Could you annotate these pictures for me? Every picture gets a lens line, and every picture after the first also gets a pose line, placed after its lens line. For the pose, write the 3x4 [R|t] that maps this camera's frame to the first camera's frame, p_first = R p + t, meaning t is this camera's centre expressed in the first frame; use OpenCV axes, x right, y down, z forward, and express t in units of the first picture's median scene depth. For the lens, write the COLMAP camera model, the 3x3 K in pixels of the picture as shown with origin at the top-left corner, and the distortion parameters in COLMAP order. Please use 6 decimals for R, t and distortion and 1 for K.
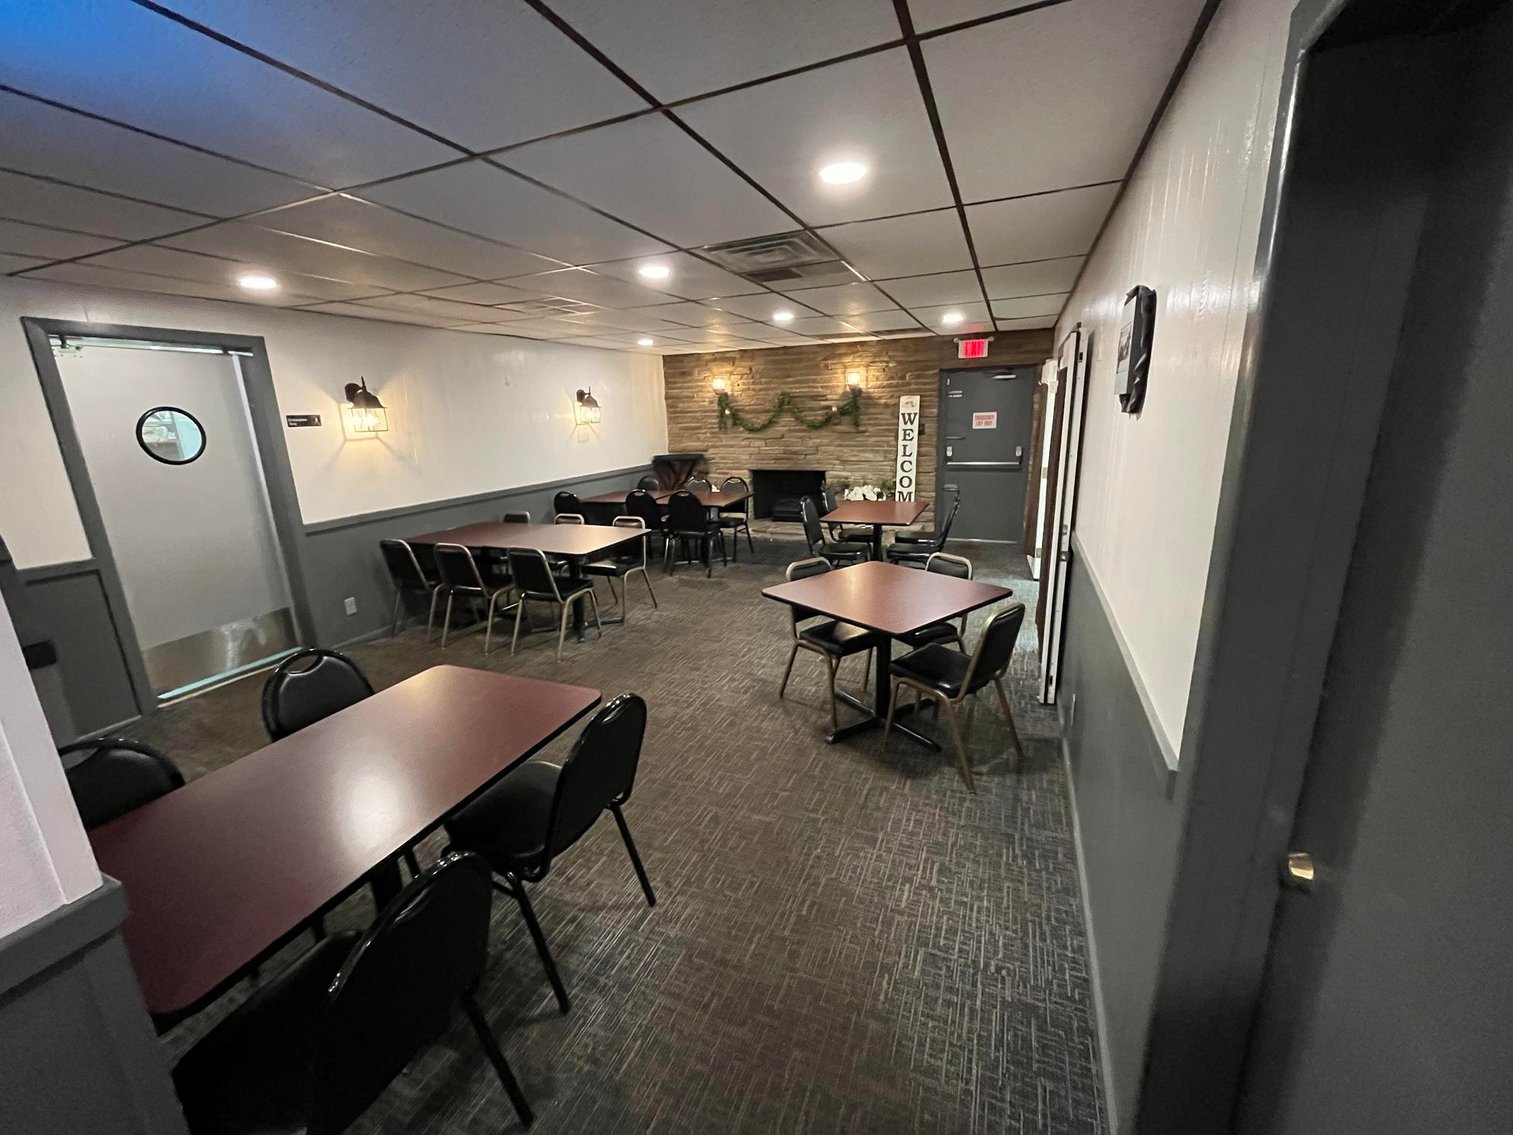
lens RADIAL K [[619.1, 0, 749.6], [0, 619.1, 565.0], [0, 0, 1]] dist [0.000076, -0.000613]
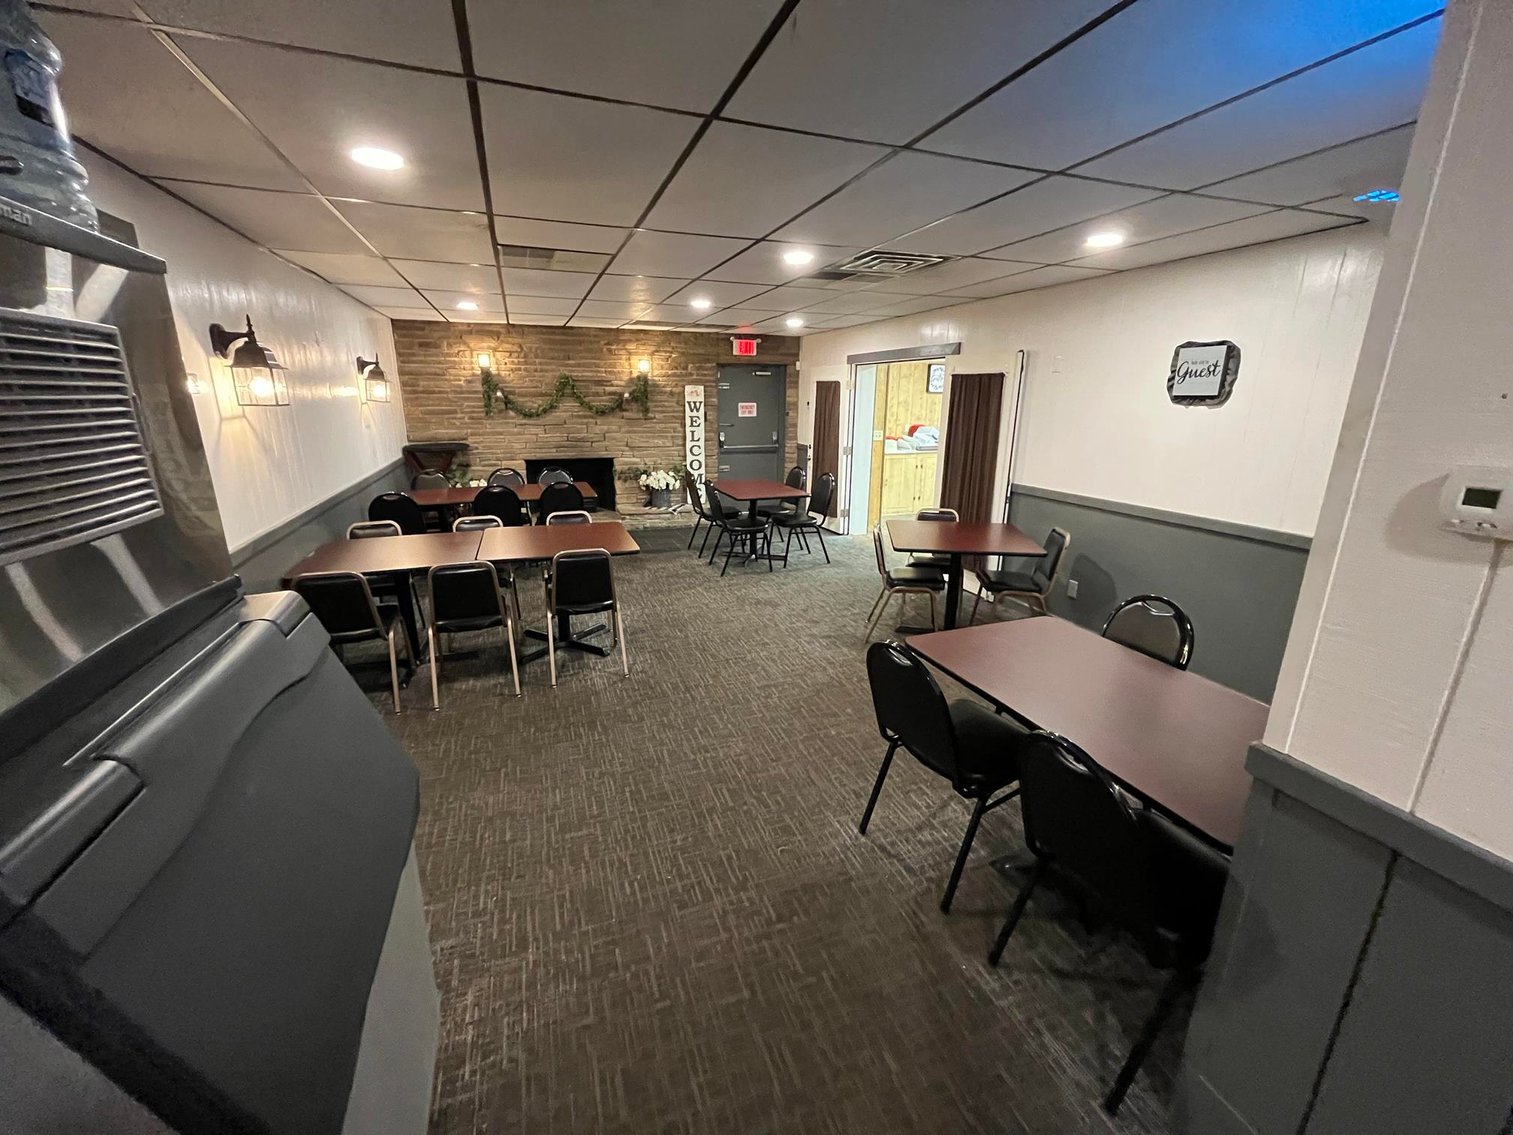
lens RADIAL K [[619.1, 0, 758.4], [0, 619.1, 564.5], [0, 0, 1]] dist [0.000076, -0.000613]
pose [[0.730571, -0.146467, 0.666943, -0.637887], [0.137648, 0.988263, 0.066252, -0.028053], [-0.668819, 0.043402, 0.742157, 0.193253]]
